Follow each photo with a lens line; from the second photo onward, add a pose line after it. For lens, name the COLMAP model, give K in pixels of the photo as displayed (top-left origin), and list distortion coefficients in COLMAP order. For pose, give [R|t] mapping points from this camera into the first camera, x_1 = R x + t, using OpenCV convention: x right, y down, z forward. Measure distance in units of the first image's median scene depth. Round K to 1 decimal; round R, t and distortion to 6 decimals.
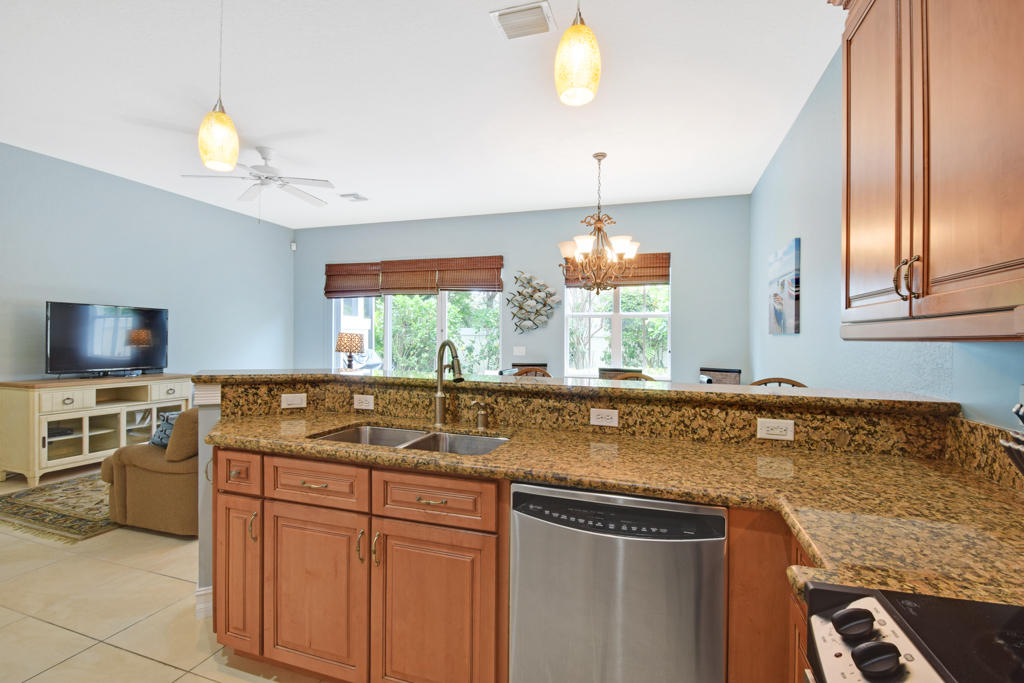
lens RADIAL K [[477.8, 0, 489.4], [0, 477.8, 340.1], [0, 0, 1]] dist [0.012124, -0.011450]
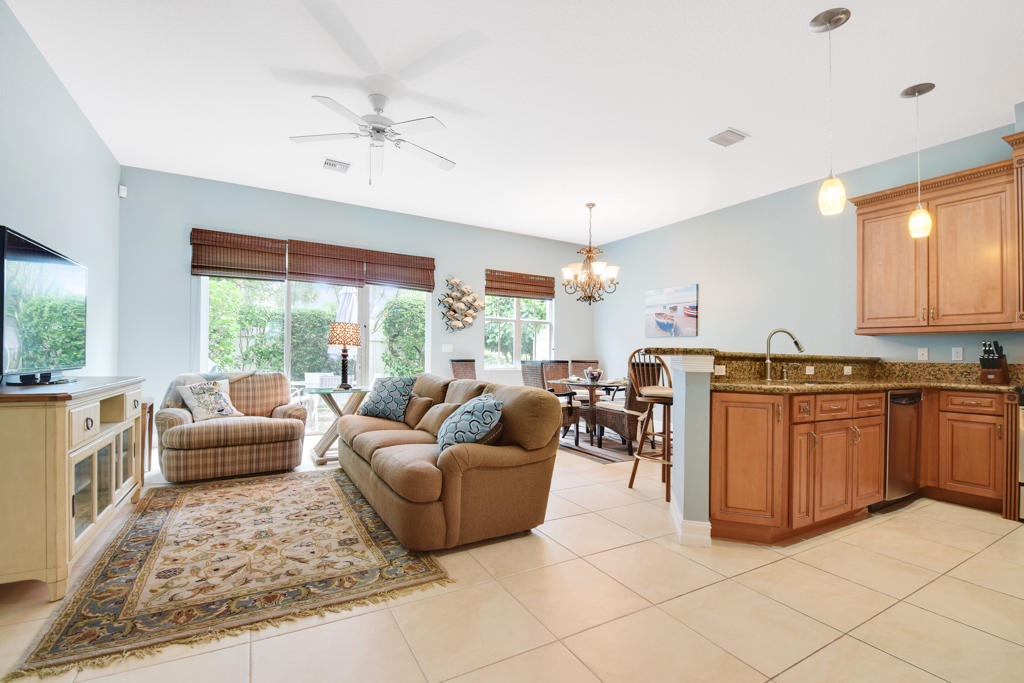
lens RADIAL K [[455.6, 0, 500.9], [0, 455.6, 348.6], [0, 0, 1]] dist [0.000855, -0.012208]
pose [[0.665618, 0.011397, 0.746205, -1.165837], [-0.009733, 0.999931, -0.006590, 0.054223], [-0.746229, -0.002877, 0.665683, 0.394423]]
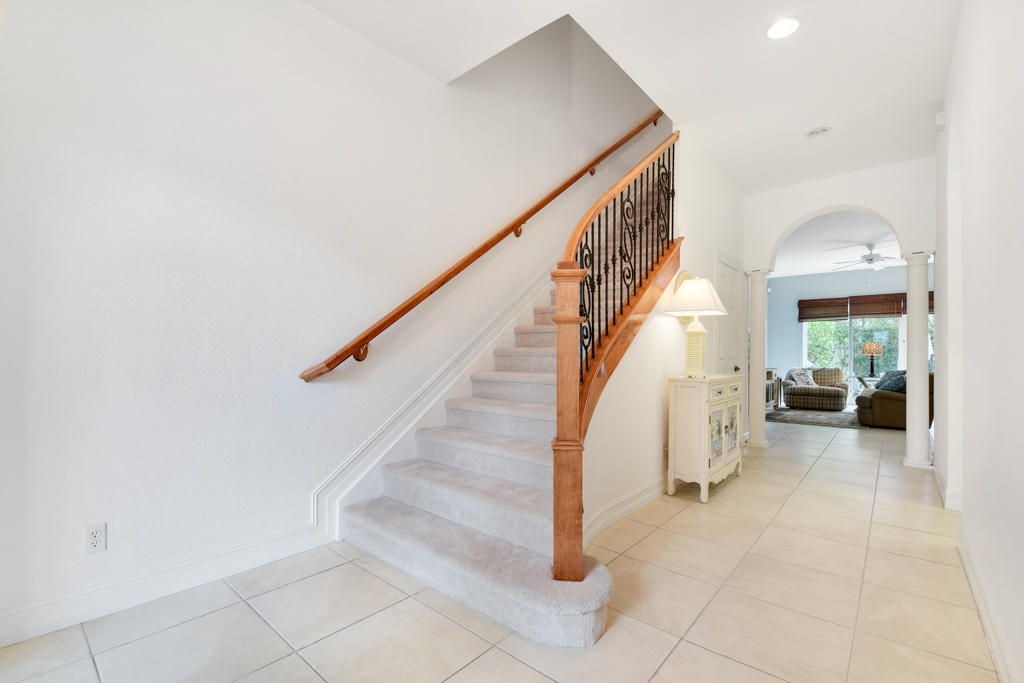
lens RADIAL K [[455.6, 0, 509.8], [0, 455.6, 365.6], [0, 0, 1]] dist [0.000855, -0.012208]
pose [[0.934434, -0.004758, -0.356105, -1.485478], [0.010576, 0.999840, 0.014393, 0.048008], [0.355980, -0.017216, 0.934335, -1.539812]]
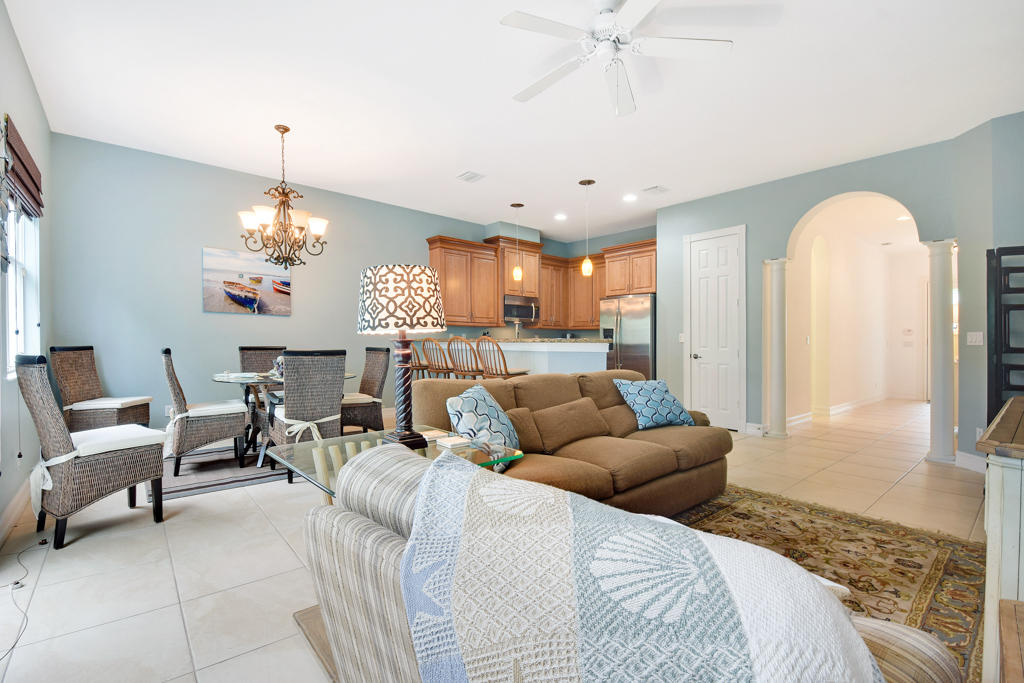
lens RADIAL K [[455.6, 0, 514.3], [0, 455.6, 336.0], [0, 0, 1]] dist [0.000855, -0.012208]
pose [[-0.868143, -0.014964, 0.496088, -0.830274], [-0.020313, 0.999779, -0.005390, 0.050581], [-0.495898, -0.014757, -0.868256, 1.968328]]
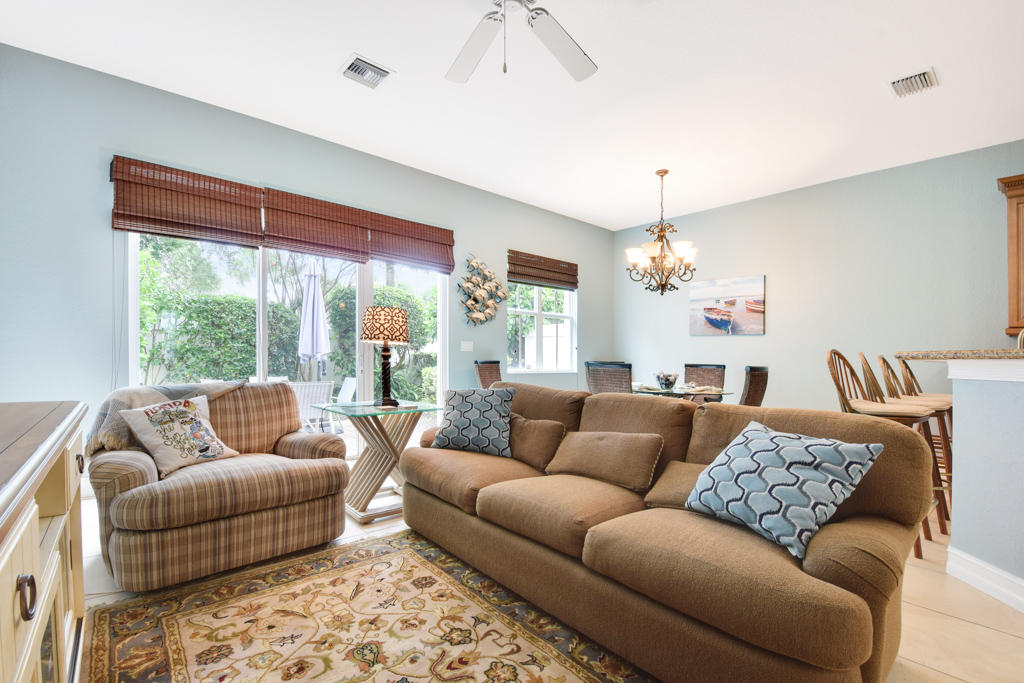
lens RADIAL K [[455.6, 0, 498.6], [0, 455.6, 361.1], [0, 0, 1]] dist [0.000855, -0.012208]
pose [[0.510063, -0.010755, 0.860070, -1.135617], [-0.013962, 0.999687, 0.020781, 0.057369], [-0.860024, -0.022608, 0.509752, 0.973354]]
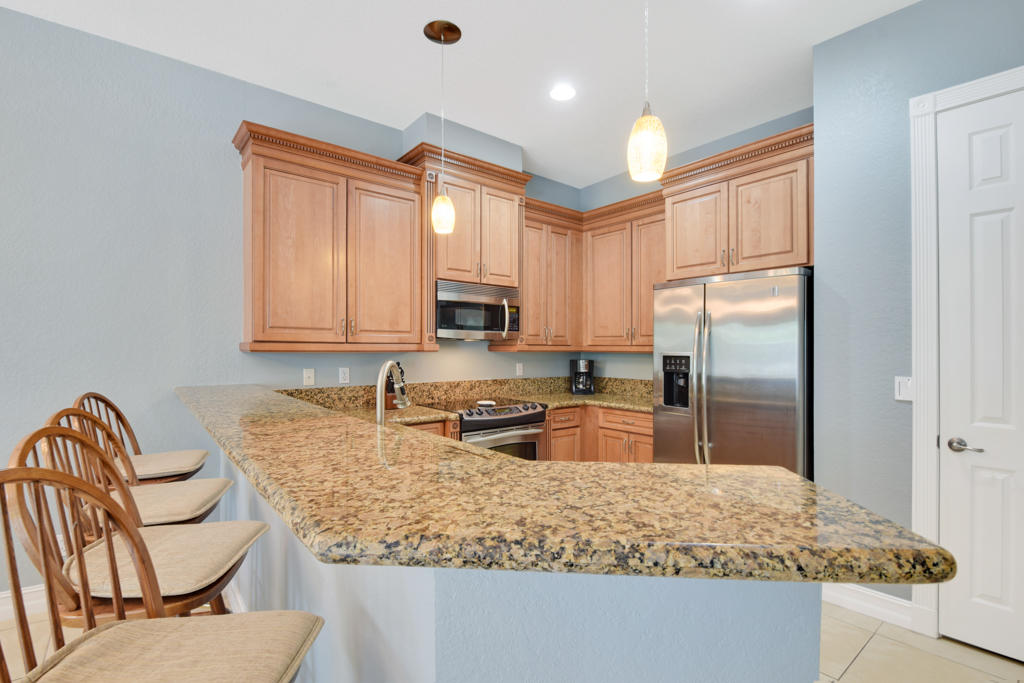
lens RADIAL K [[477.8, 0, 513.3], [0, 477.8, 344.8], [0, 0, 1]] dist [0.012124, -0.011450]
pose [[-0.855691, -0.013132, 0.517320, -0.394589], [-0.013759, 0.999902, 0.002624, -0.019174], [-0.517303, -0.004872, -0.855788, 0.945295]]
